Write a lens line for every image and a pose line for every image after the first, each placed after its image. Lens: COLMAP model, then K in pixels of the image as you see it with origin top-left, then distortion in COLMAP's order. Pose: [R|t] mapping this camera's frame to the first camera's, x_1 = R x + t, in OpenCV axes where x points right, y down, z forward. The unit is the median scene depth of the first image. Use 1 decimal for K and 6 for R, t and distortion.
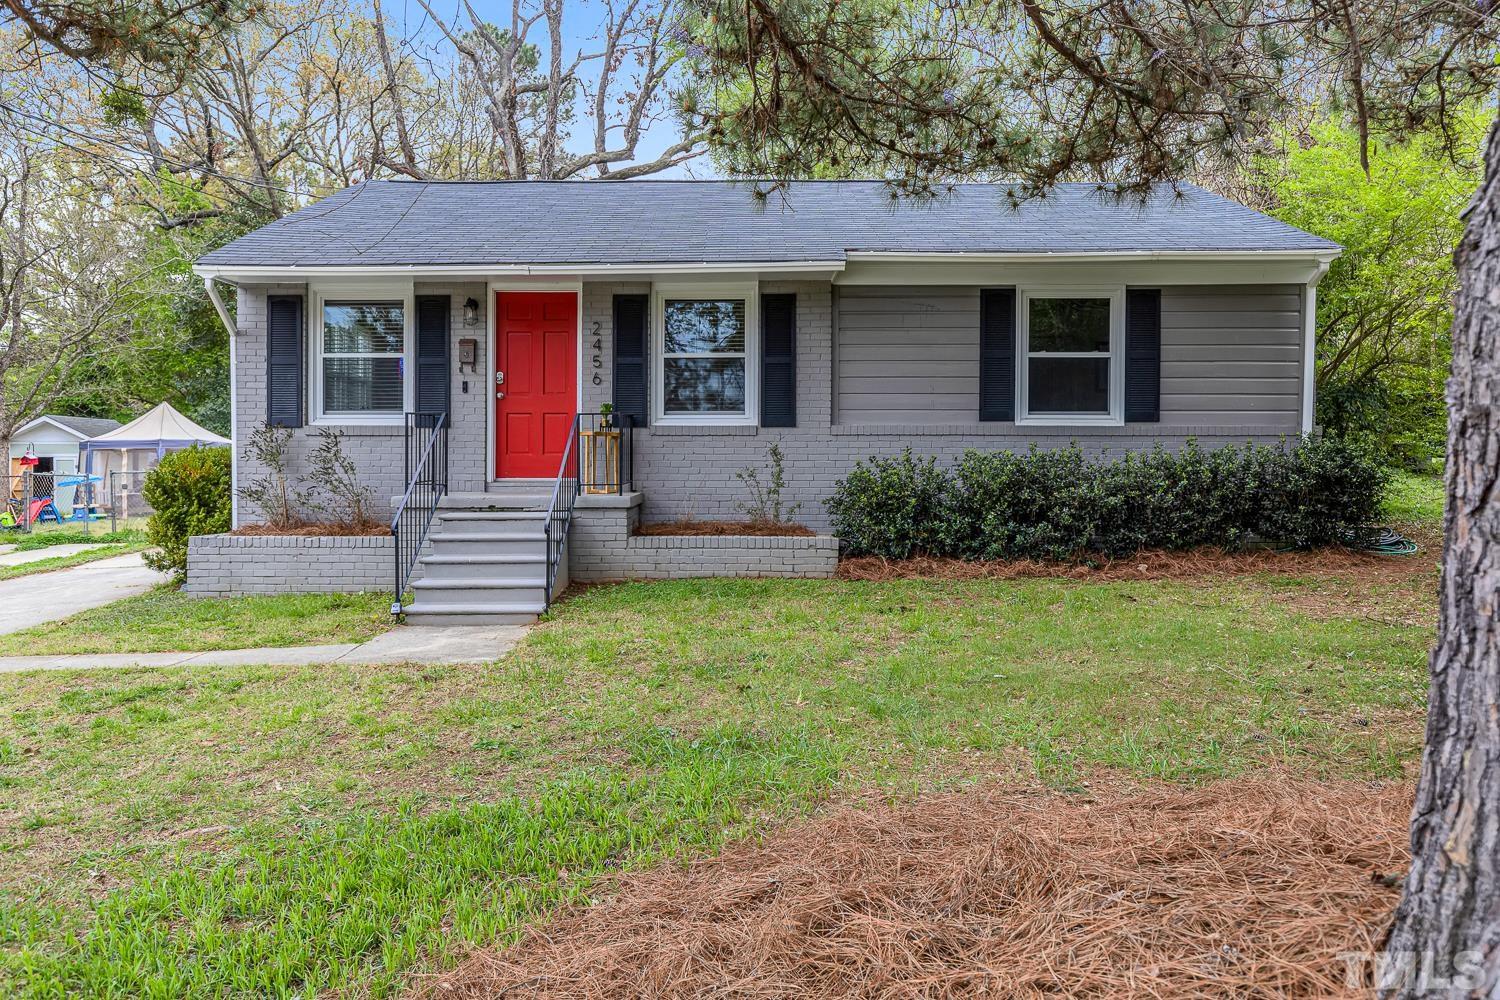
lens RADIAL K [[1155.3, 0, 745.4], [0, 1155.3, 498.5], [0, 0, 1]] dist [-0.000859, 0.001446]
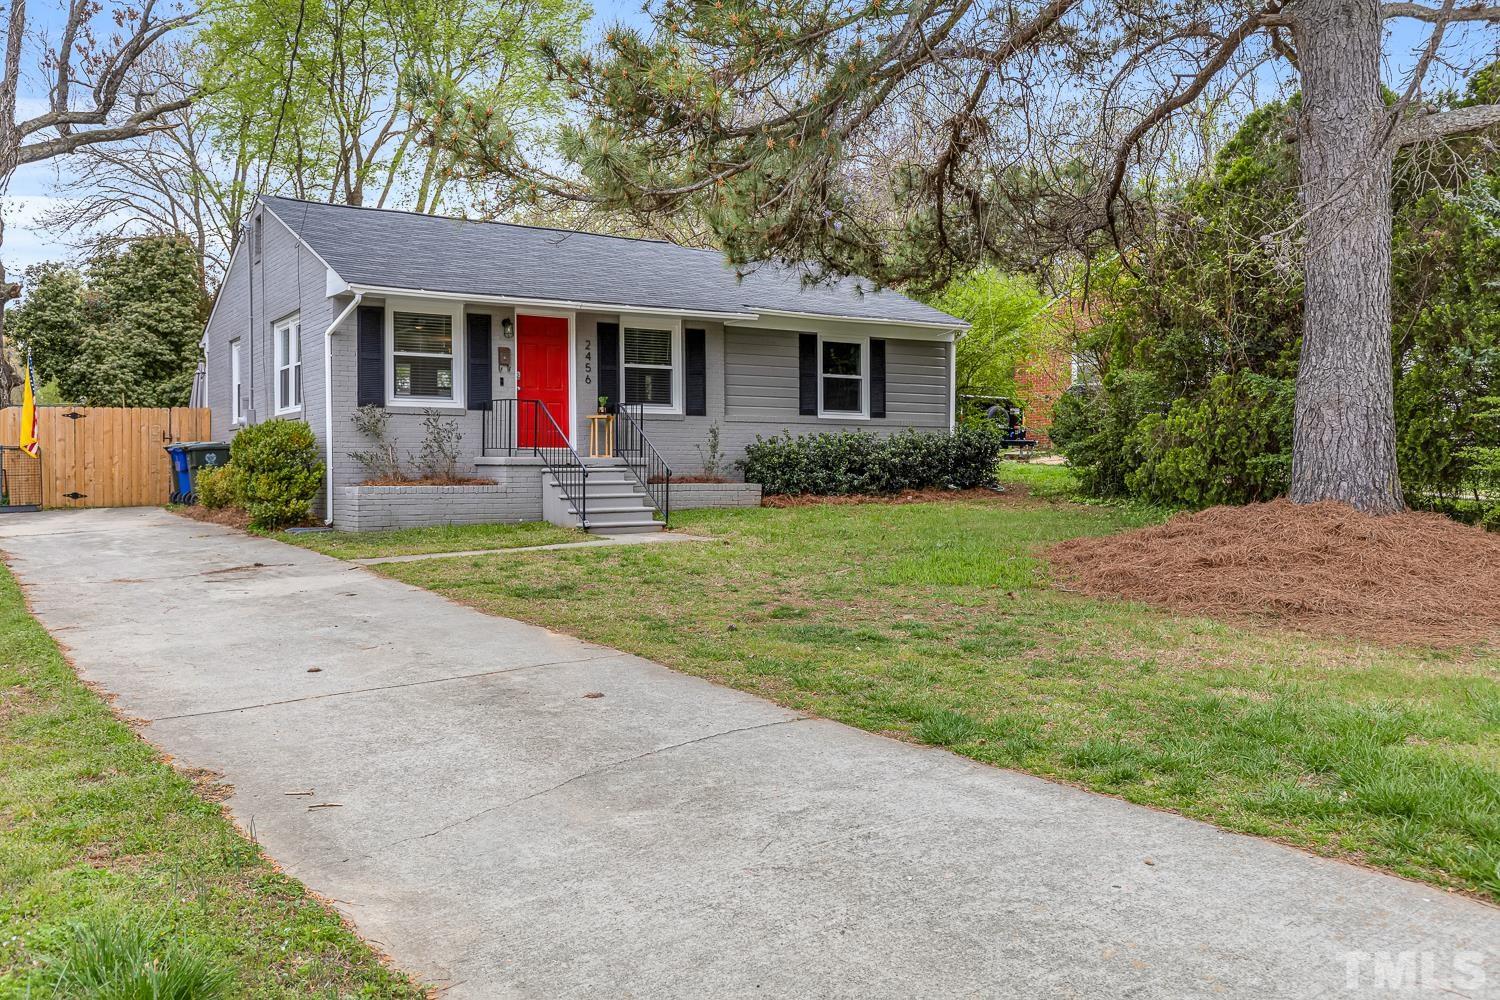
lens RADIAL K [[1295.7, 0, 753.1], [0, 1295.7, 502.3], [0, 0, 1]] dist [-0.007802, 0.004776]
pose [[0.824720, -0.013999, 0.565368, -0.884735], [0.017376, 0.999849, -0.000589, 0.056189], [-0.565274, 0.010309, 0.824839, -0.466596]]
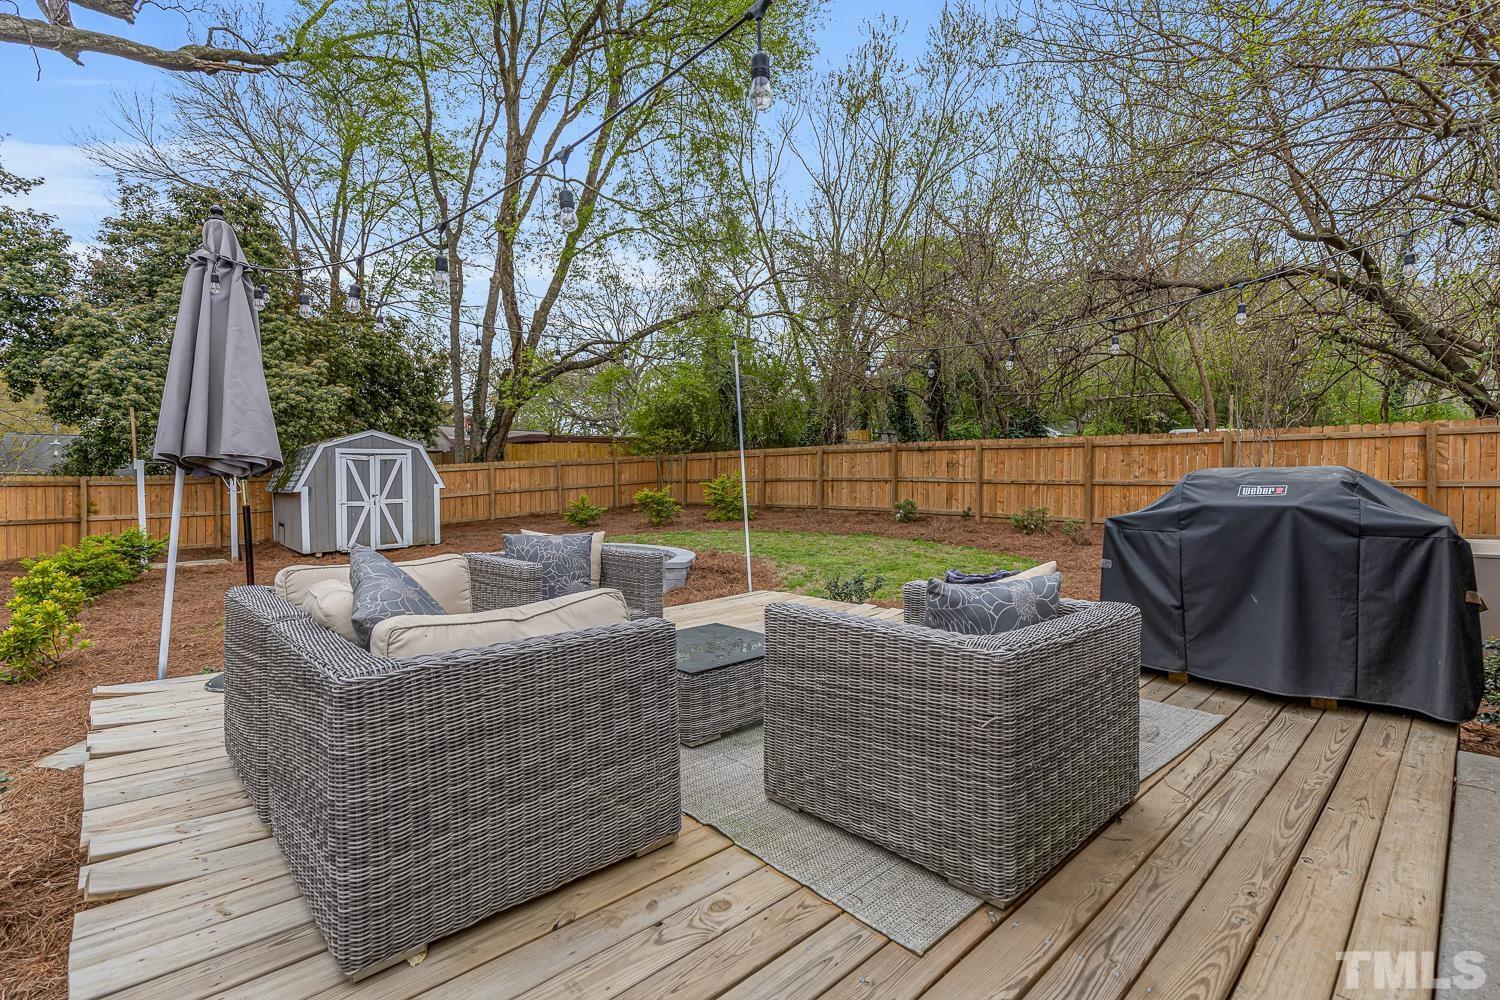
lens RADIAL K [[687.7, 0, 756.1], [0, 687.7, 497.5], [0, 0, 1]] dist [0.003906, -0.001047]
pose [[0.717904, -0.017298, 0.695927, -0.406891], [0.023428, 0.999725, 0.000682, -0.092754], [-0.695748, 0.015815, 0.718112, 1.712847]]
